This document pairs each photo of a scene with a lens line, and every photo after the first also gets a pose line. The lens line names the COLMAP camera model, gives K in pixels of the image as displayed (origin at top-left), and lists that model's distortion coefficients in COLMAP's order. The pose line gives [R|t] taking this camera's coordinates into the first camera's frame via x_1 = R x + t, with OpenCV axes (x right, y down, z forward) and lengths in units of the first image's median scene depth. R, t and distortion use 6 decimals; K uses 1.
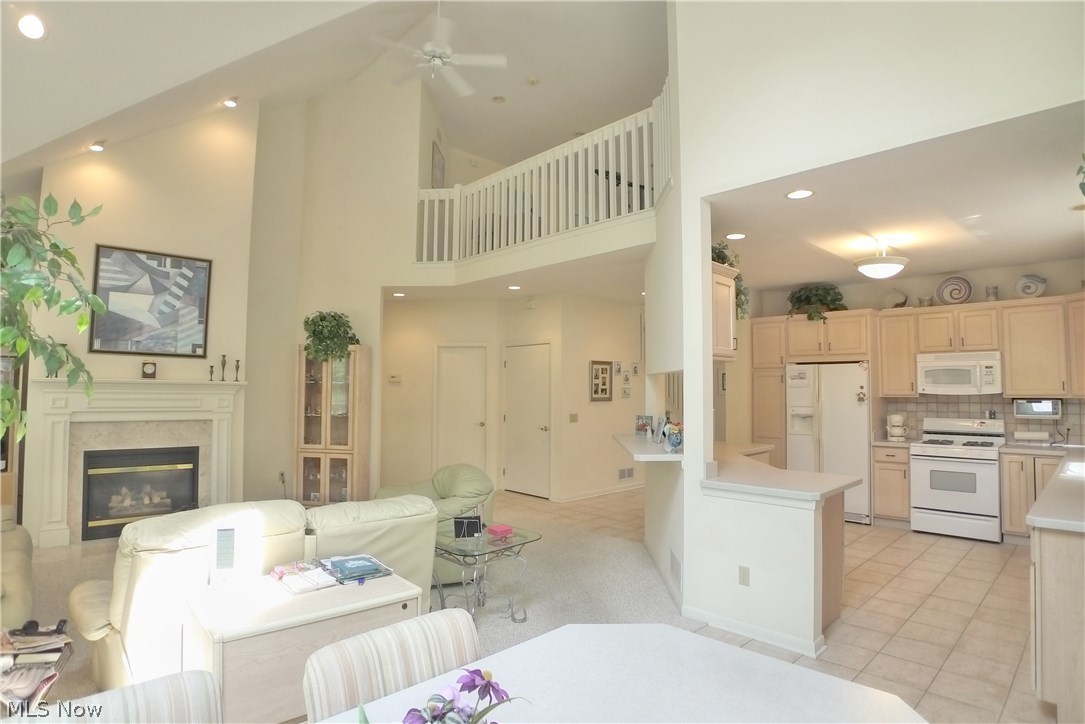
lens RADIAL K [[577.2, 0, 538.2], [0, 577.2, 356.3], [0, 0, 1]] dist [-0.107456, 0.033747]
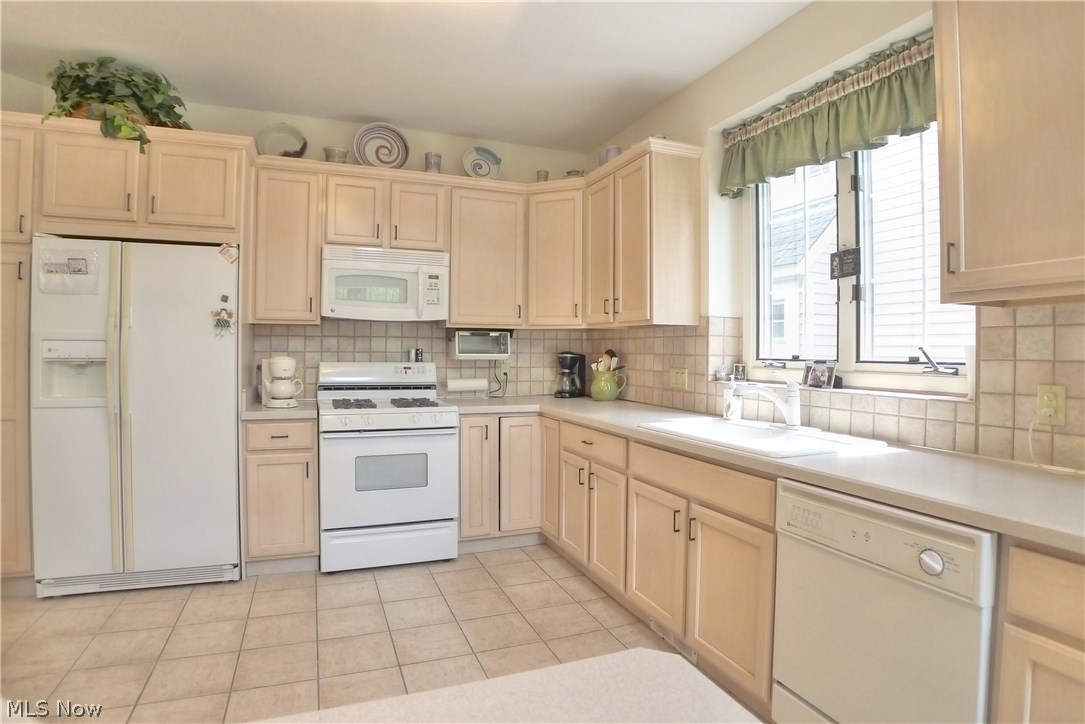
lens RADIAL K [[577.2, 0, 538.2], [0, 577.2, 356.3], [0, 0, 1]] dist [-0.107456, 0.033747]
pose [[0.367538, -0.009558, 0.929959, 0.257348], [-0.060879, 0.997555, 0.034314, 0.077409], [-0.928014, -0.069227, 0.366058, 0.623777]]
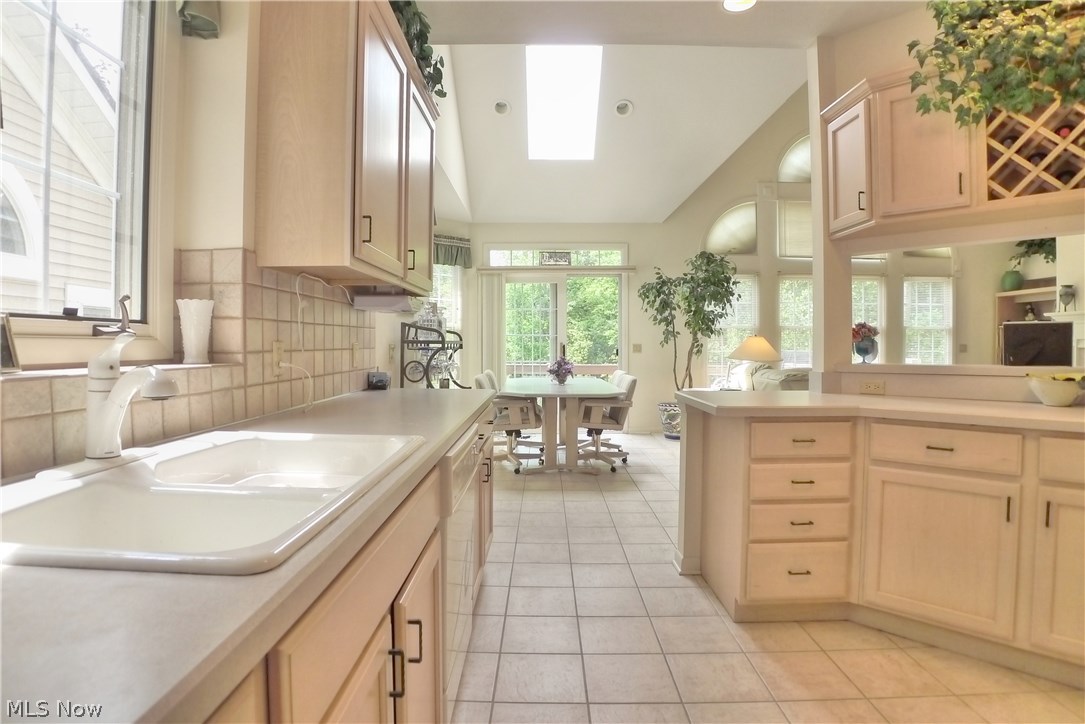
lens RADIAL K [[577.2, 0, 538.2], [0, 577.2, 356.3], [0, 0, 1]] dist [-0.107456, 0.033747]
pose [[-0.687810, 0.006890, -0.725858, 0.742960], [0.036661, 0.999009, -0.025256, 0.108136], [0.724965, -0.043982, -0.687380, 0.819241]]
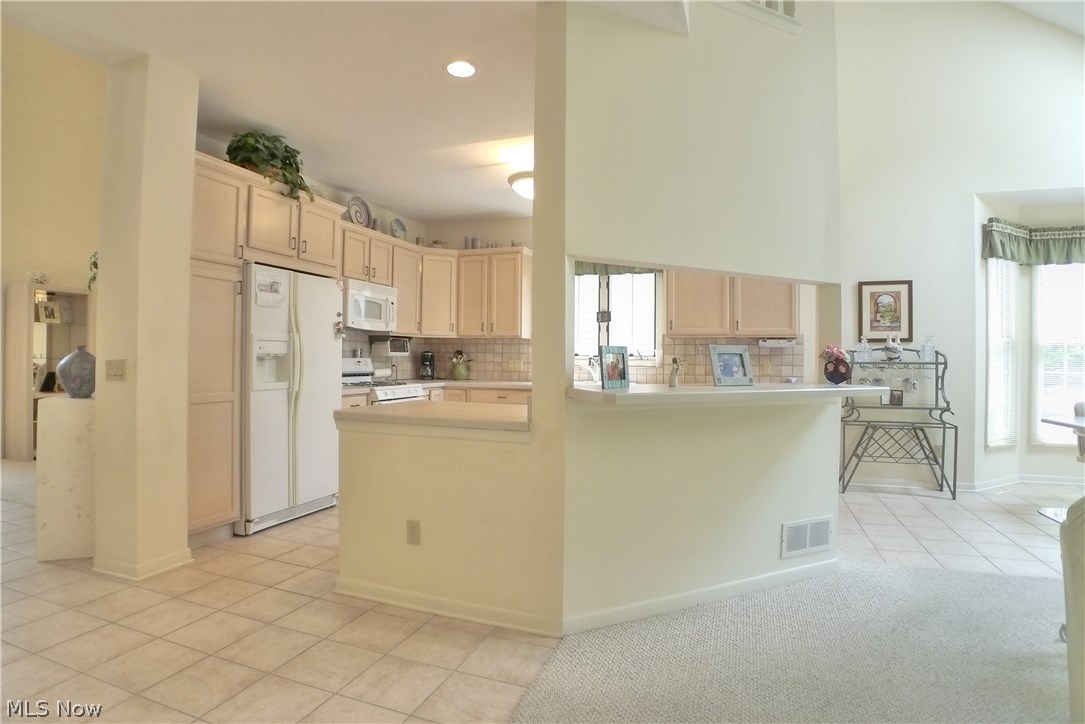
lens RADIAL K [[577.2, 0, 538.2], [0, 577.2, 356.3], [0, 0, 1]] dist [-0.107456, 0.033747]
pose [[-0.455505, -0.008058, 0.890197, -0.189381], [-0.064179, 0.997654, -0.023809, 0.117419], [-0.887917, -0.067977, -0.454954, 1.182887]]
